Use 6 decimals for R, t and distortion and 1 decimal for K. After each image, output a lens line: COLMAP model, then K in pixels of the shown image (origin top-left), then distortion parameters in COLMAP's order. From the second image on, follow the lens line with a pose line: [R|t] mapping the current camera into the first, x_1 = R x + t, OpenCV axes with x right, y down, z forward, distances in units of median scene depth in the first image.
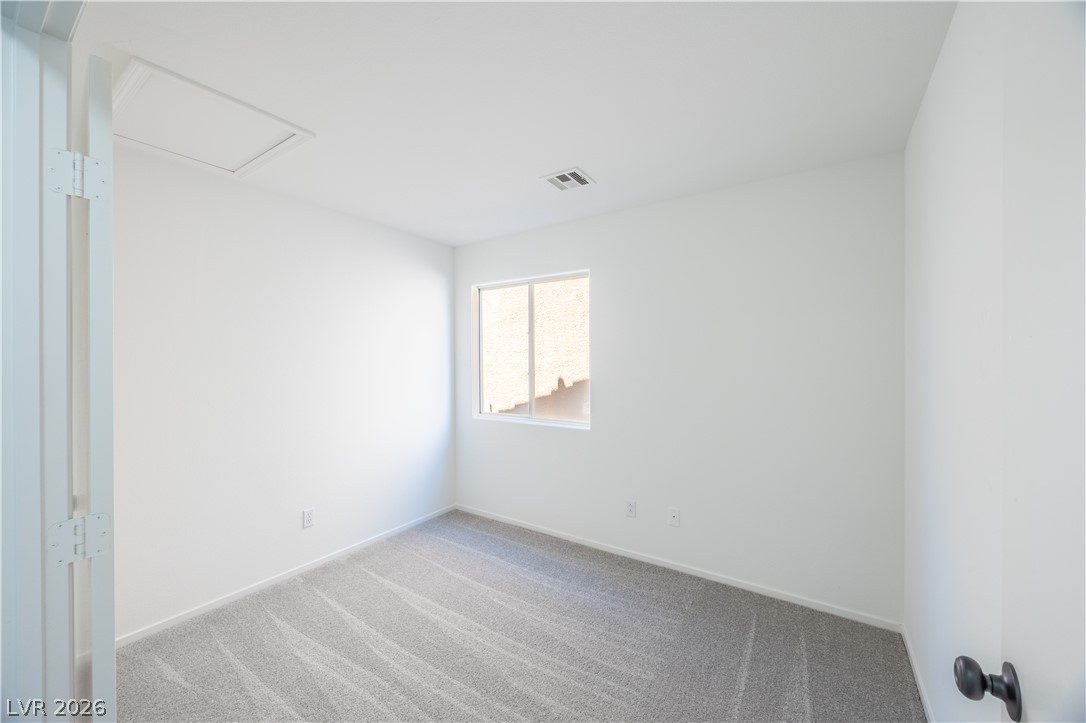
lens RADIAL K [[420.0, 0, 544.2], [0, 420.0, 360.2], [0, 0, 1]] dist [-0.001651, -0.000162]
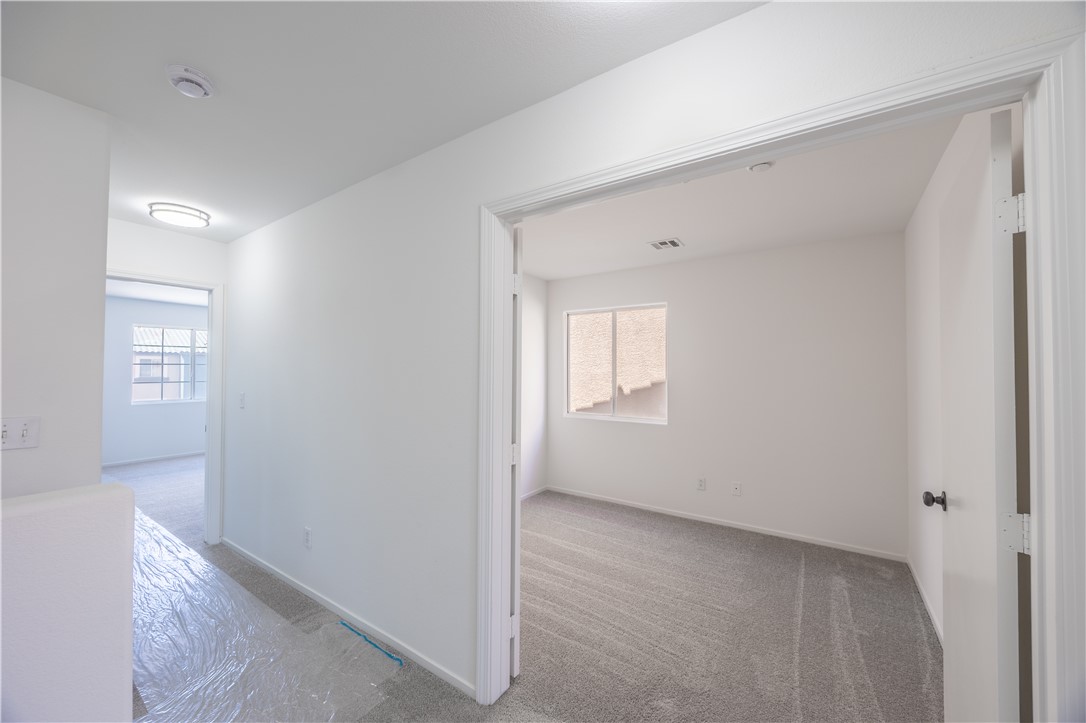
lens RADIAL K [[420.0, 0, 544.6], [0, 420.0, 359.0], [0, 0, 1]] dist [-0.001651, -0.000162]
pose [[0.999904, 0.008778, -0.010682, -0.297588], [-0.009055, 0.999617, -0.026144, -0.000980], [0.010449, 0.026239, 0.999601, -0.365540]]
